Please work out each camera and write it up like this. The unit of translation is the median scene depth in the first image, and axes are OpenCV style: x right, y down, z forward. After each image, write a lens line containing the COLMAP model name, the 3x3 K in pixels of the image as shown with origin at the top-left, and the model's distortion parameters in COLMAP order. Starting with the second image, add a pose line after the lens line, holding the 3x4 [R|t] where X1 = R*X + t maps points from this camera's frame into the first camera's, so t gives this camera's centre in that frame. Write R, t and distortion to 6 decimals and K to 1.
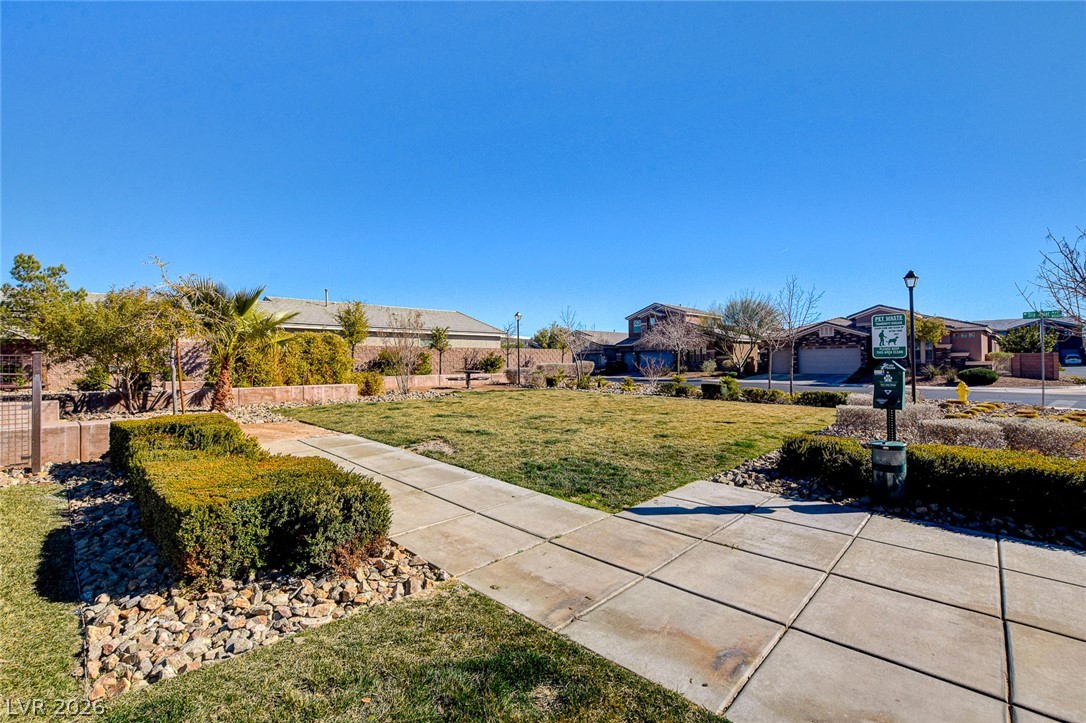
lens RADIAL K [[482.6, 0, 548.4], [0, 482.6, 358.2], [0, 0, 1]] dist [0.000779, 0.000103]
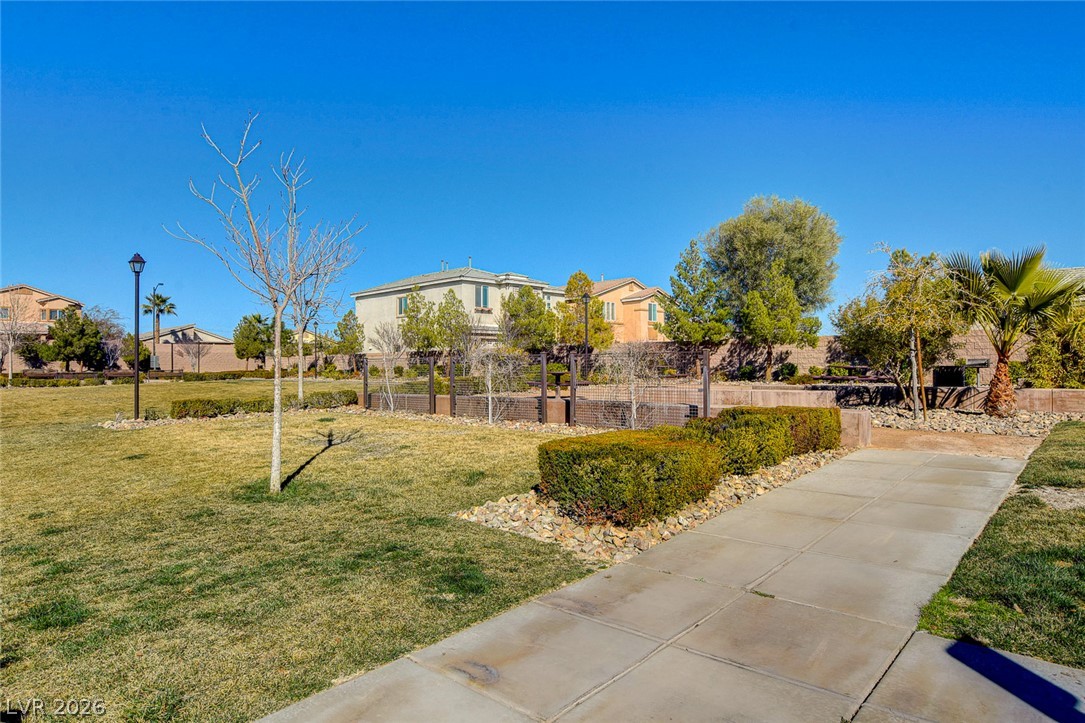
lens RADIAL K [[644.6, 0, 543.6], [0, 644.6, 364.8], [0, 0, 1]] dist [0.002195, 0.000949]
pose [[0.039191, 0.006967, -0.999207, 0.393587], [0.017902, 0.999810, 0.007673, 0.006582], [0.999071, -0.018189, 0.039059, 0.264176]]
